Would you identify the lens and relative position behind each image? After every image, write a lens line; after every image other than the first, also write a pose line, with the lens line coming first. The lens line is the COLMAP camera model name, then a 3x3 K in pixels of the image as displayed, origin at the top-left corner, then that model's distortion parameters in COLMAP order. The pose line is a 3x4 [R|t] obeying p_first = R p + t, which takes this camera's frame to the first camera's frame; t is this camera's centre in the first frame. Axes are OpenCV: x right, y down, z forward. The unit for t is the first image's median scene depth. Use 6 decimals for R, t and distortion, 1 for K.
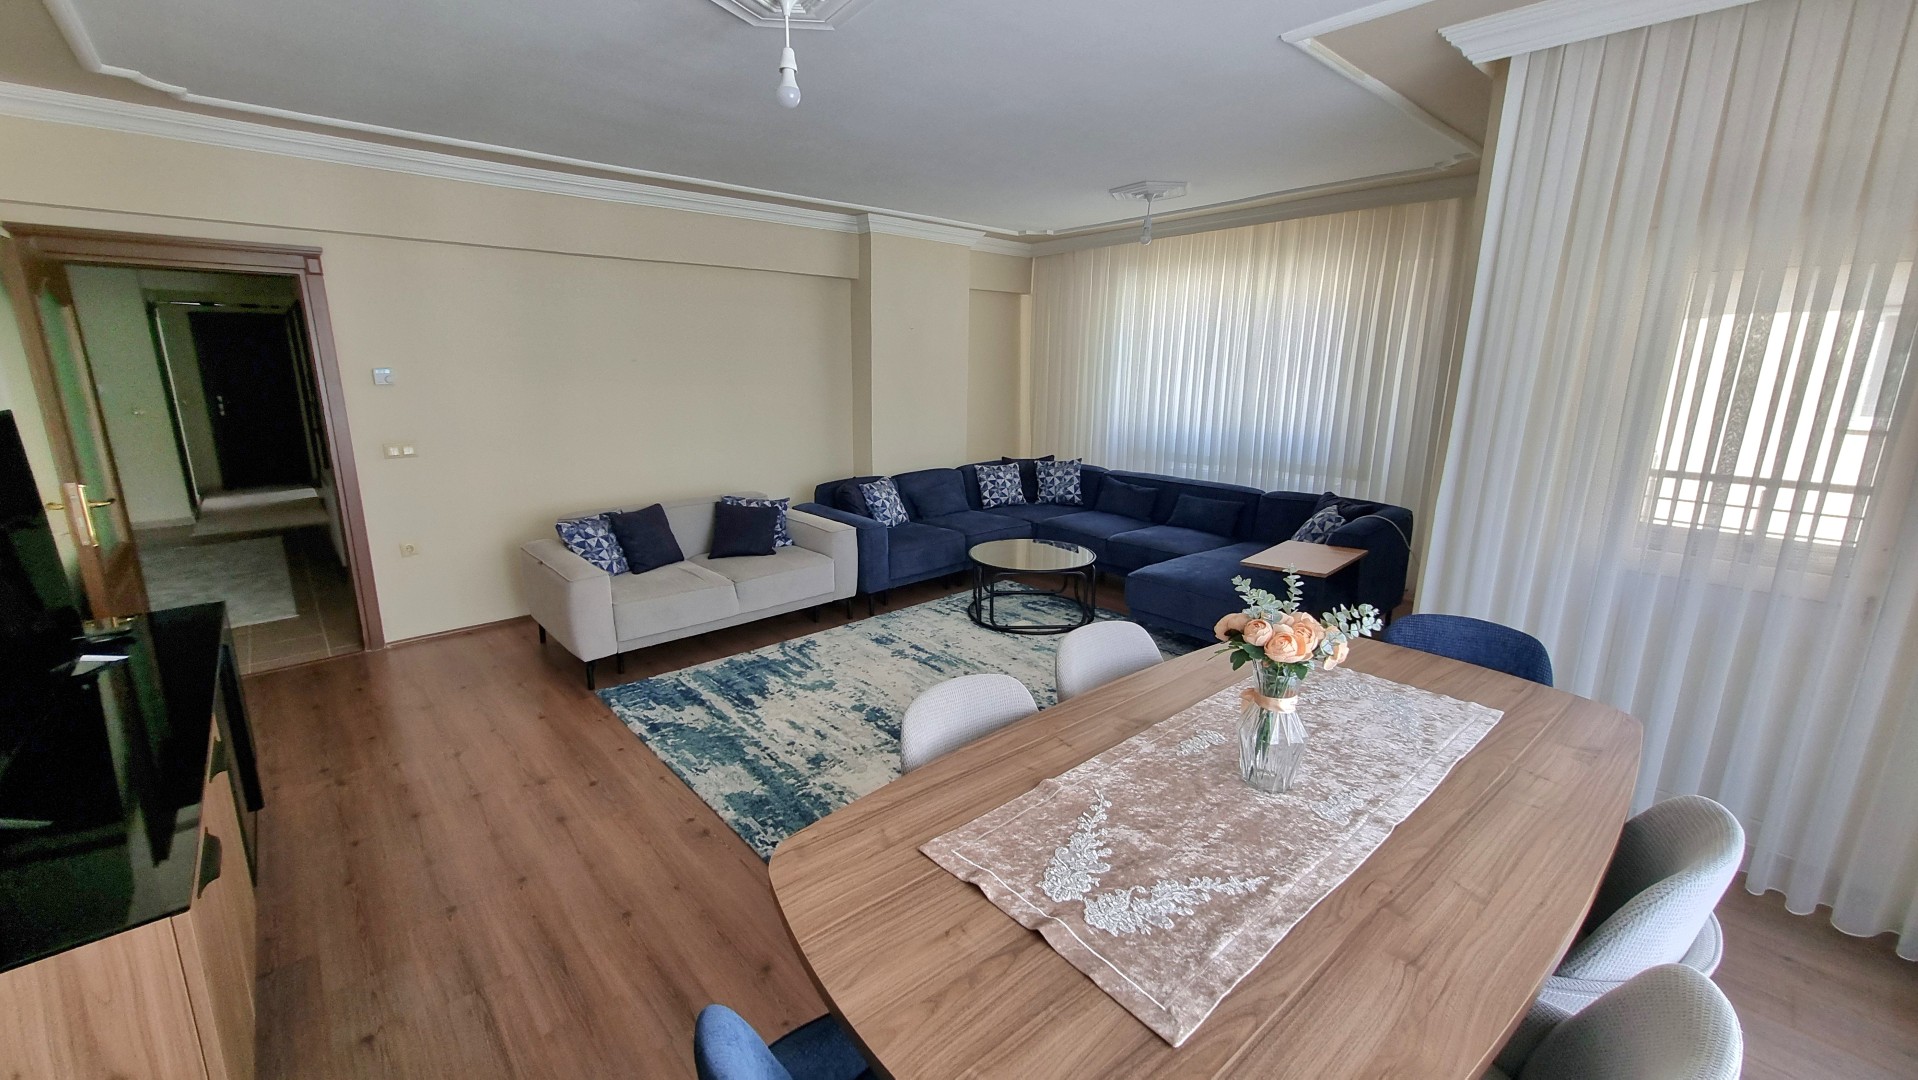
lens RADIAL K [[758.2, 0, 924.6], [0, 758.2, 531.9], [0, 0, 1]] dist [-0.000286, -0.001351]
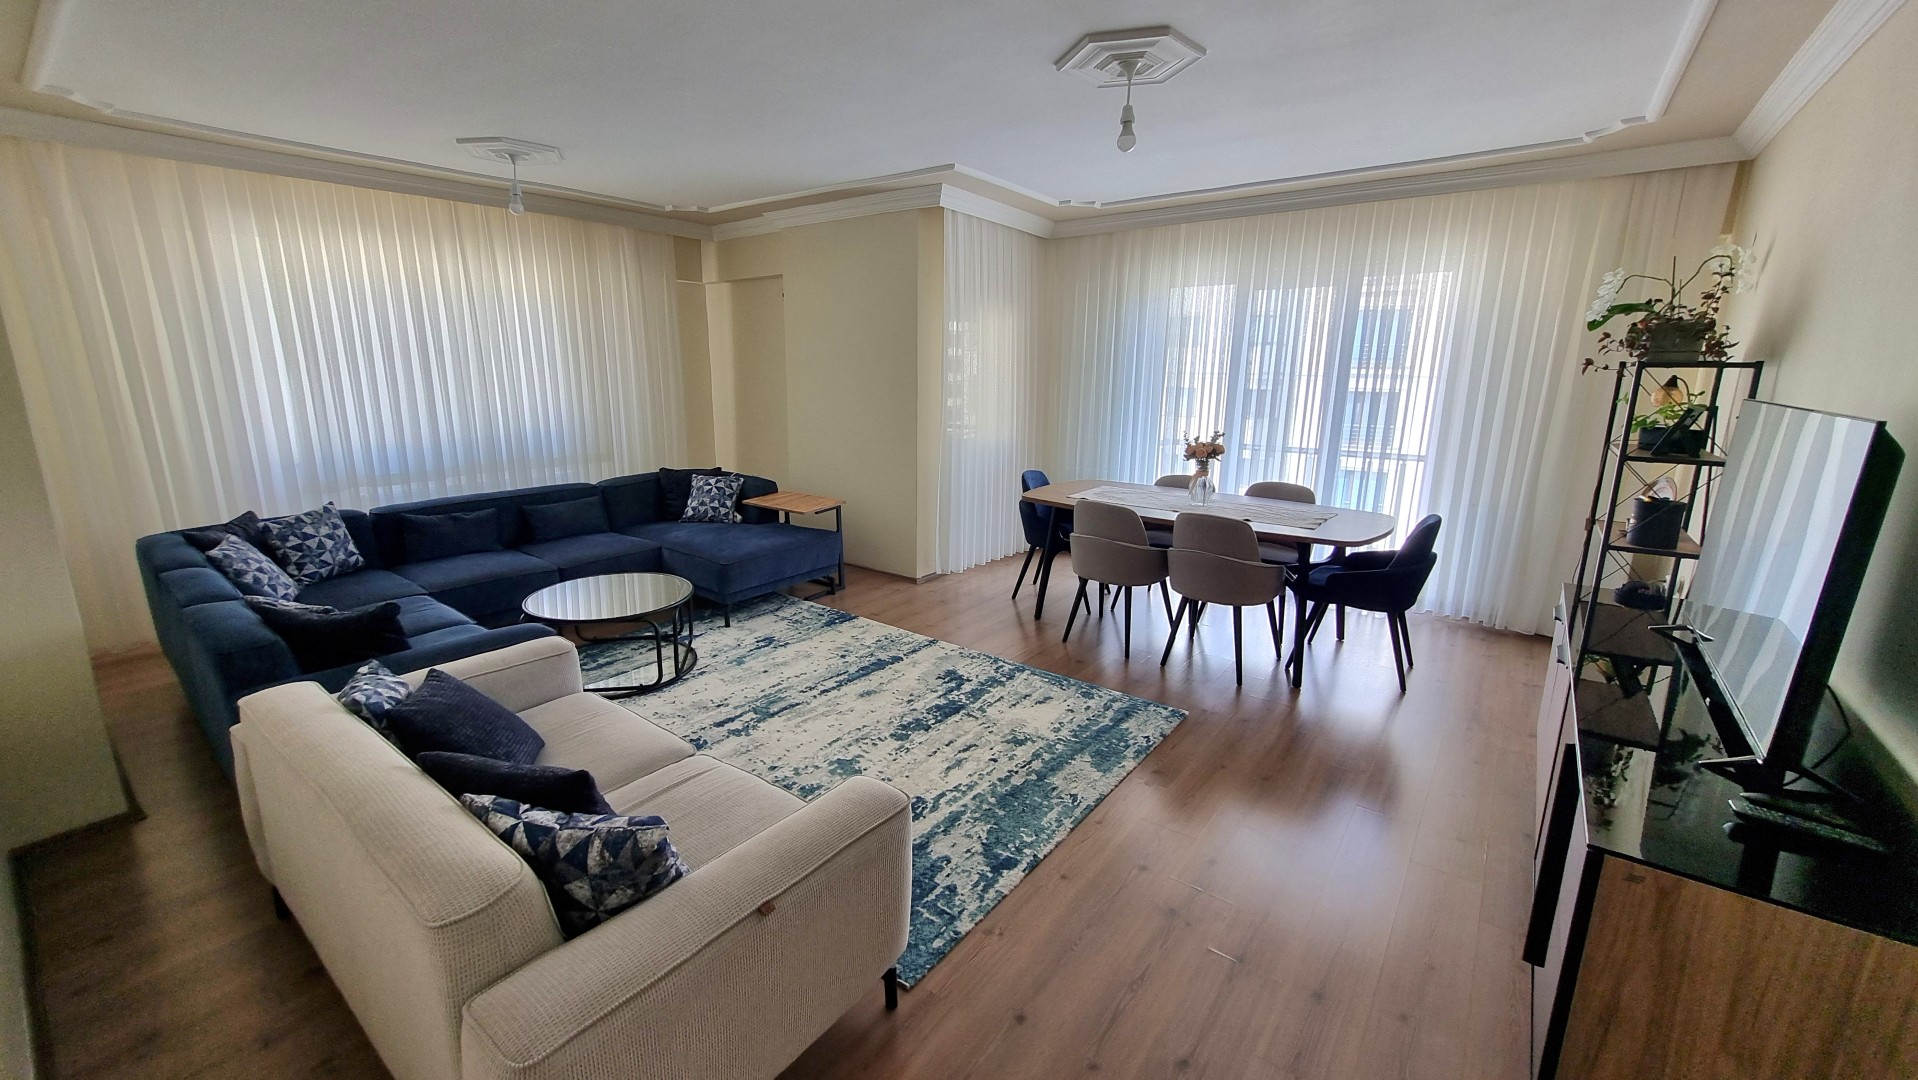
lens RADIAL K [[758.2, 0, 929.8], [0, 758.2, 546.2], [0, 0, 1]] dist [-0.000286, -0.001351]
pose [[-0.190722, -0.235252, 0.953038, -0.905943], [0.212398, 0.937971, 0.274038, -0.224603], [-0.958390, 0.254688, -0.128924, 1.023342]]
